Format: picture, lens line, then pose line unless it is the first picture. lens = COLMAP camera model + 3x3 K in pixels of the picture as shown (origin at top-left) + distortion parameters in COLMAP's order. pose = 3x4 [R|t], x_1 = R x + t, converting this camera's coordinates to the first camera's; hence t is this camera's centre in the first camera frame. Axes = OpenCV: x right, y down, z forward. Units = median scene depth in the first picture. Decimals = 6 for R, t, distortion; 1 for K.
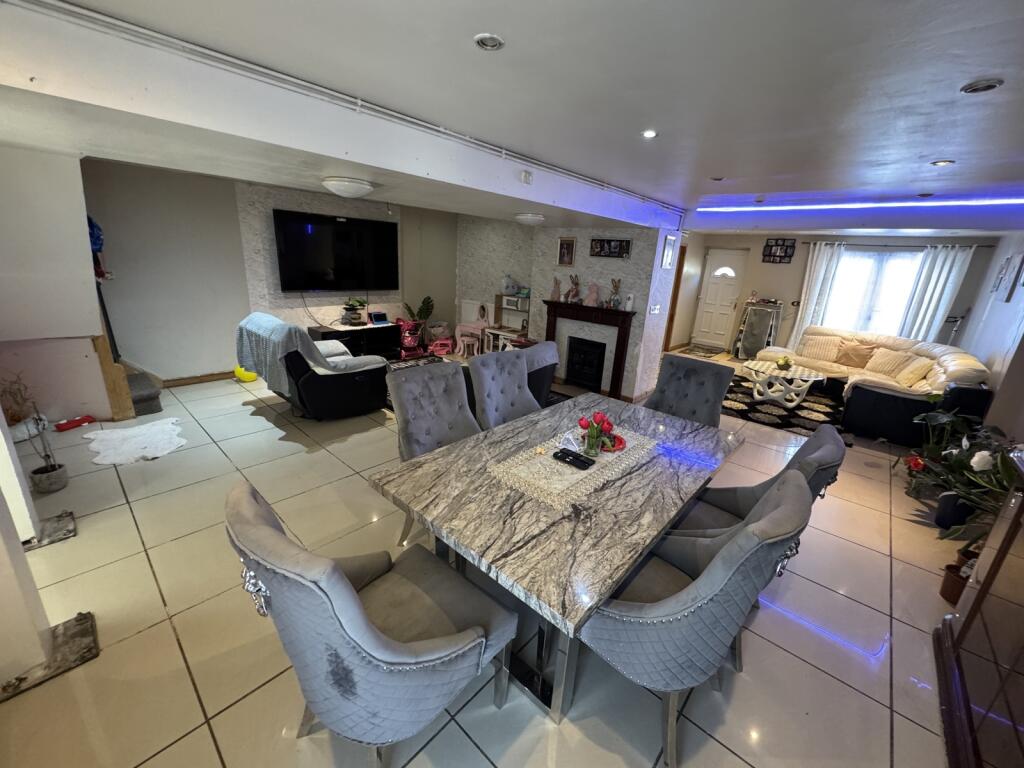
lens RADIAL K [[407.7, 0, 514.2], [0, 407.7, 385.1], [0, 0, 1]] dist [0.000102, -0.000380]
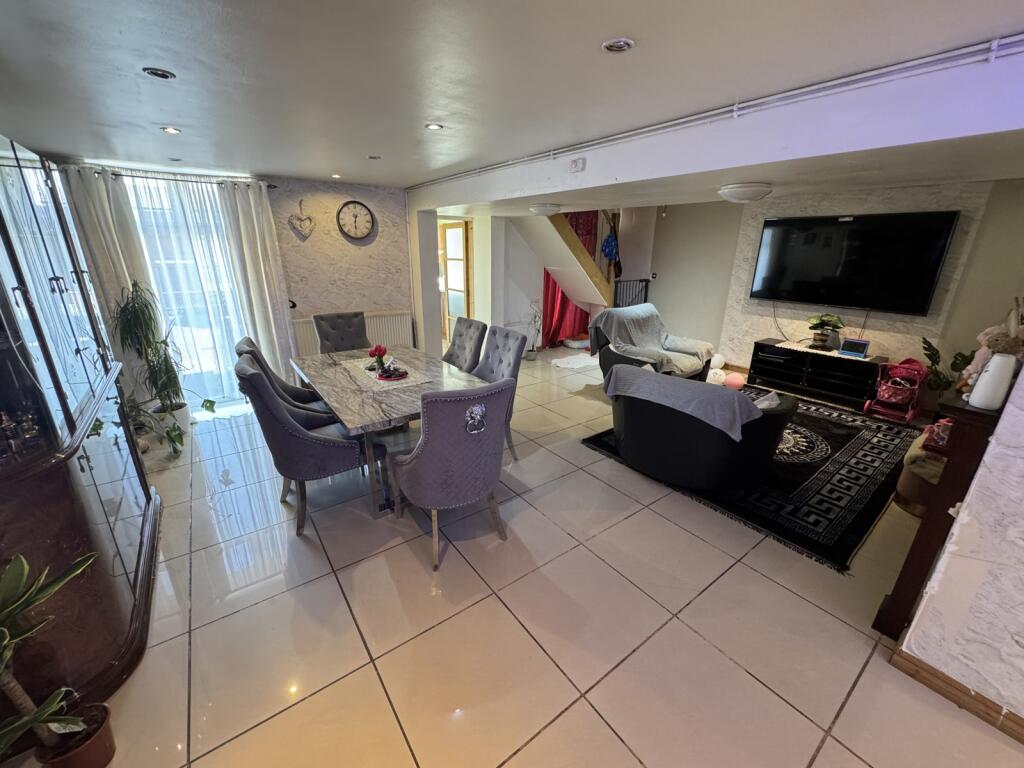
lens RADIAL K [[407.7, 0, 510.8], [0, 407.7, 383.9], [0, 0, 1]] dist [0.000102, -0.000380]
pose [[-0.202463, 0.256529, -0.945093, 0.638512], [-0.315408, 0.896572, 0.310927, -0.175327], [0.927106, 0.361041, -0.100612, 0.663194]]
